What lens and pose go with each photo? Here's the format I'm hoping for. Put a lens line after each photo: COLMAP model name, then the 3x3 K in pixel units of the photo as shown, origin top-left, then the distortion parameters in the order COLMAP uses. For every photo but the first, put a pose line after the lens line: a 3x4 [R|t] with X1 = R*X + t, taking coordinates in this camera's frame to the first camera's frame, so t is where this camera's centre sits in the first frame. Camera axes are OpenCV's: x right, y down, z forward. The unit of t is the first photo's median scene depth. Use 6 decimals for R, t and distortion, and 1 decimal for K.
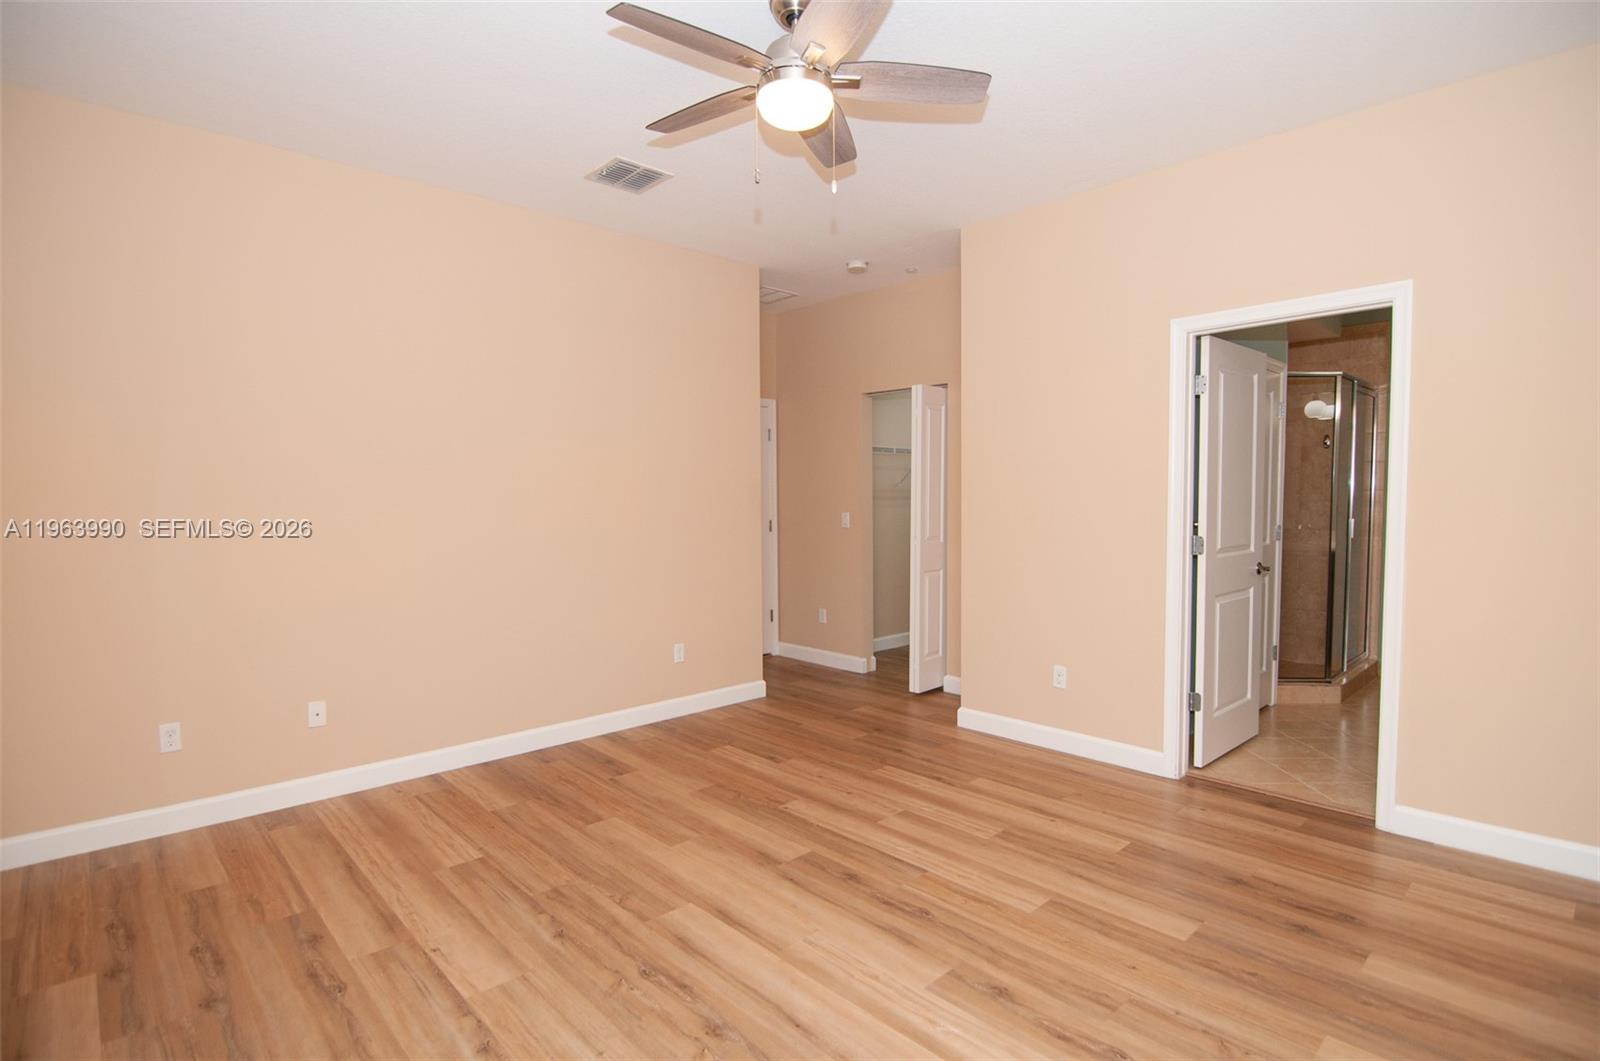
lens RADIAL K [[801.8, 0, 802.0], [0, 801.8, 527.9], [0, 0, 1]] dist [-0.007047, -0.003178]
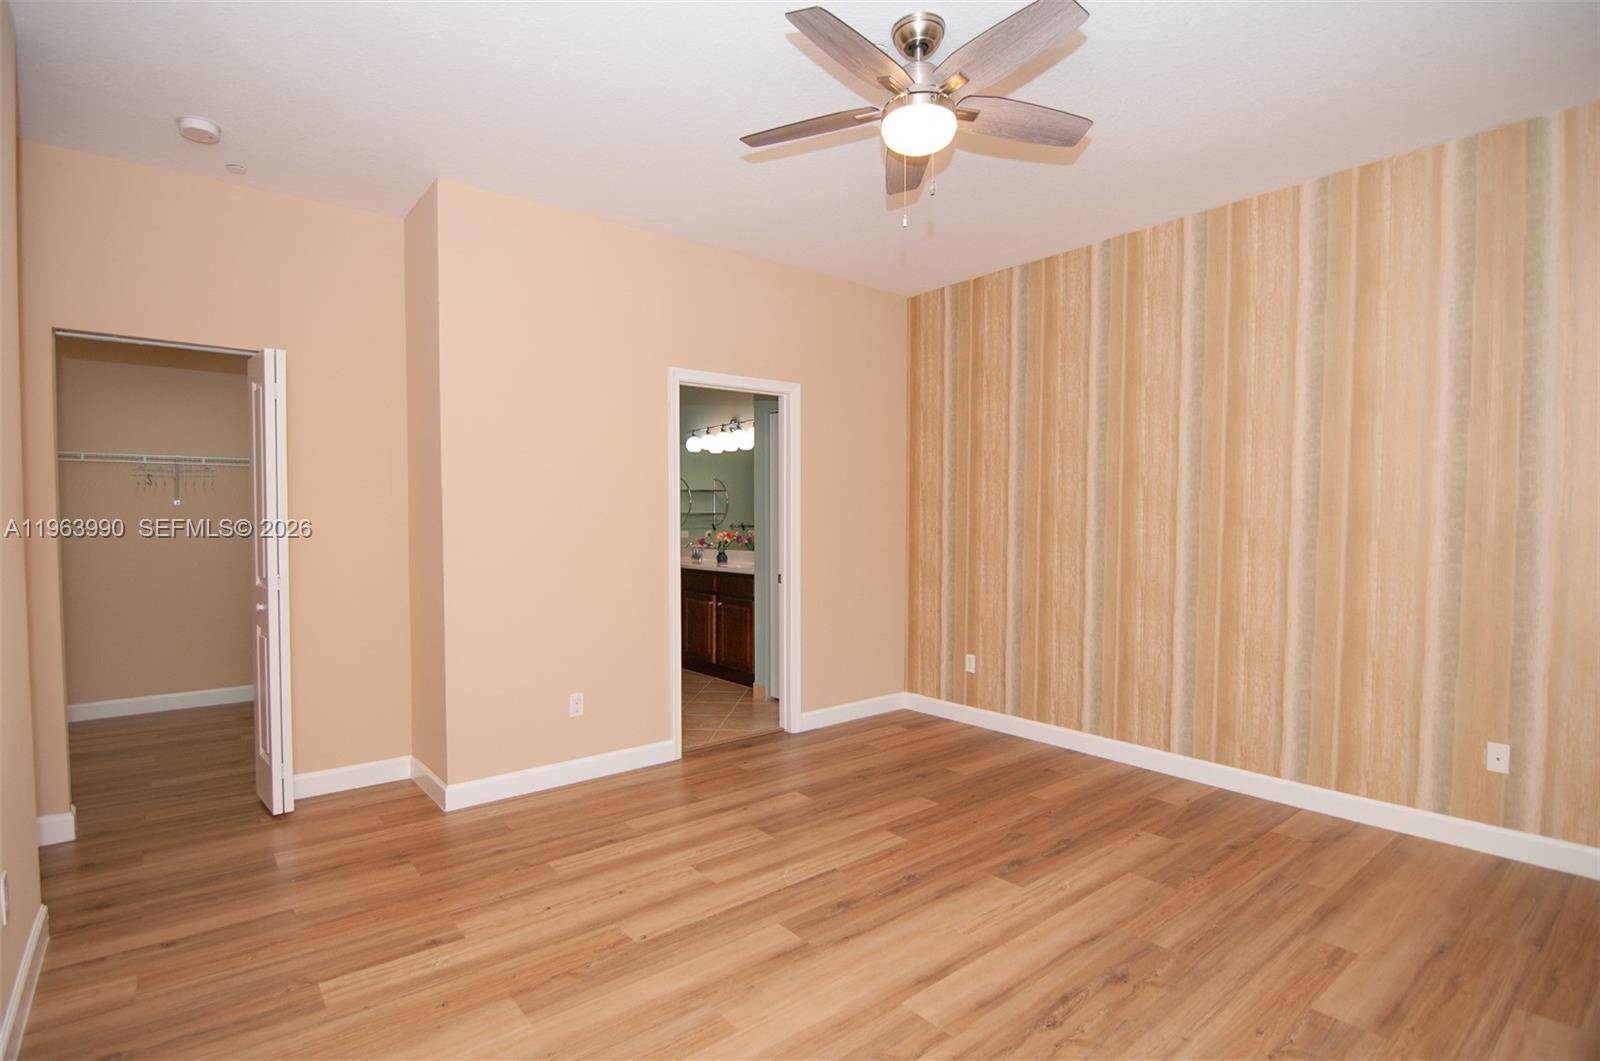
lens RADIAL K [[801.8, 0, 803.2], [0, 801.8, 537.7], [0, 0, 1]] dist [-0.007047, -0.003178]
pose [[0.053897, -0.021293, 0.998319, -0.713709], [0.038776, 0.999063, 0.019216, -0.026460], [-0.997793, 0.037675, 0.054672, 0.767513]]
